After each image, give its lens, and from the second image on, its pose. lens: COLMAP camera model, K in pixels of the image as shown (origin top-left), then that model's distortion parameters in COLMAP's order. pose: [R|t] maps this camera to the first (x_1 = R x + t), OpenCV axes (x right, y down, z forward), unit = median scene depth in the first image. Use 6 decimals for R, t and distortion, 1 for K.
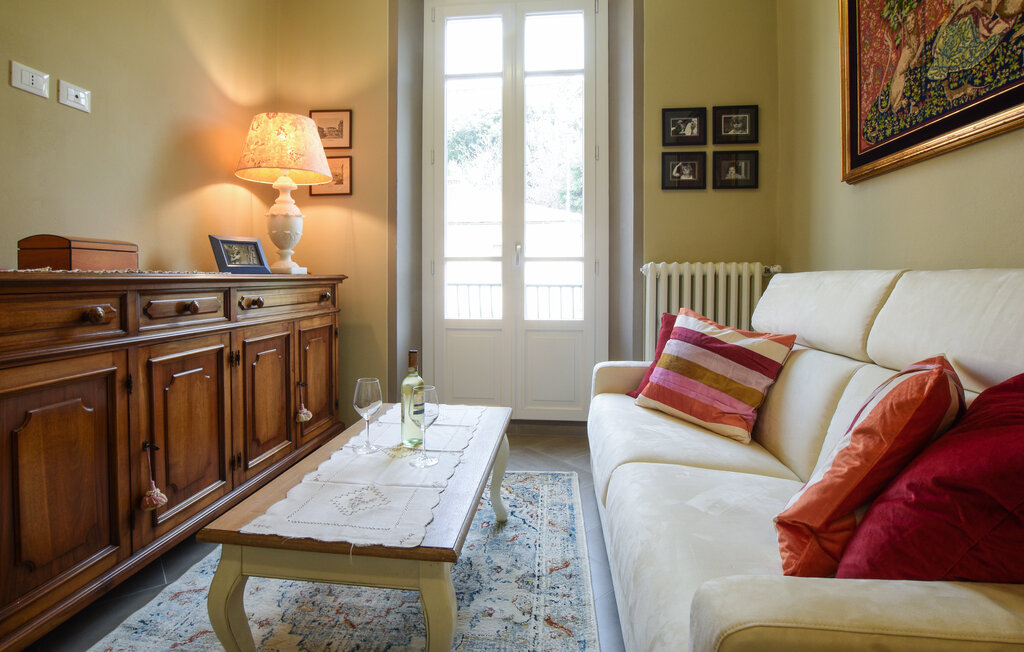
lens RADIAL K [[507.4, 0, 509.0], [0, 507.4, 282.1], [0, 0, 1]] dist [-0.033769, 0.007825]
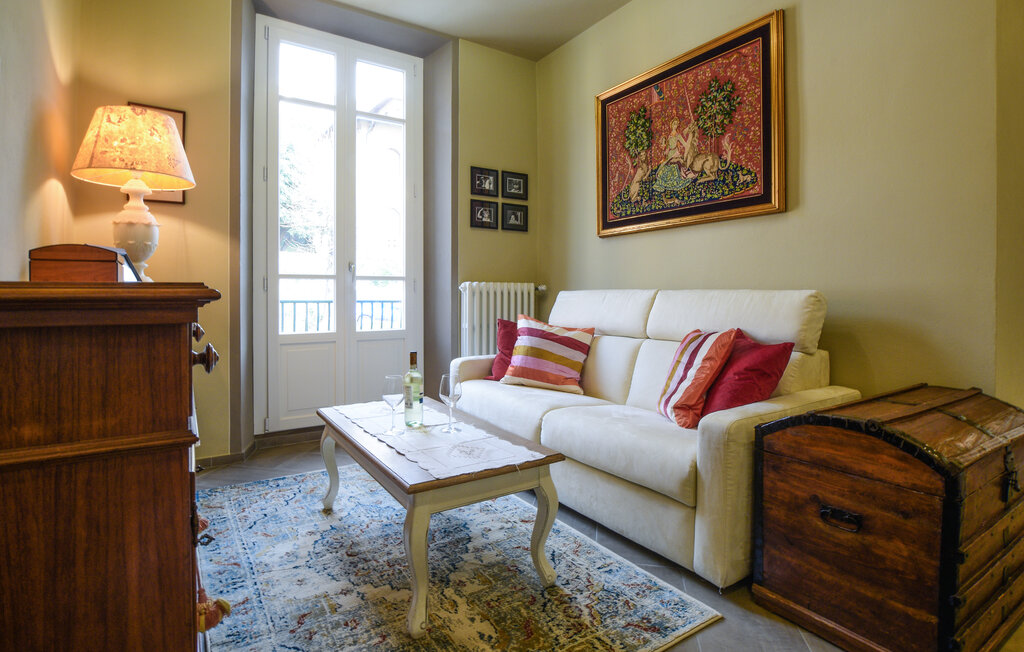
lens RADIAL K [[494.6, 0, 509.2], [0, 494.6, 294.1], [0, 0, 1]] dist [-0.031741, -0.000029]
pose [[0.772653, -0.001910, 0.634825, -0.548507], [0.006944, 0.999961, -0.005444, -0.000205], [-0.634790, 0.008615, 0.772636, -0.076543]]
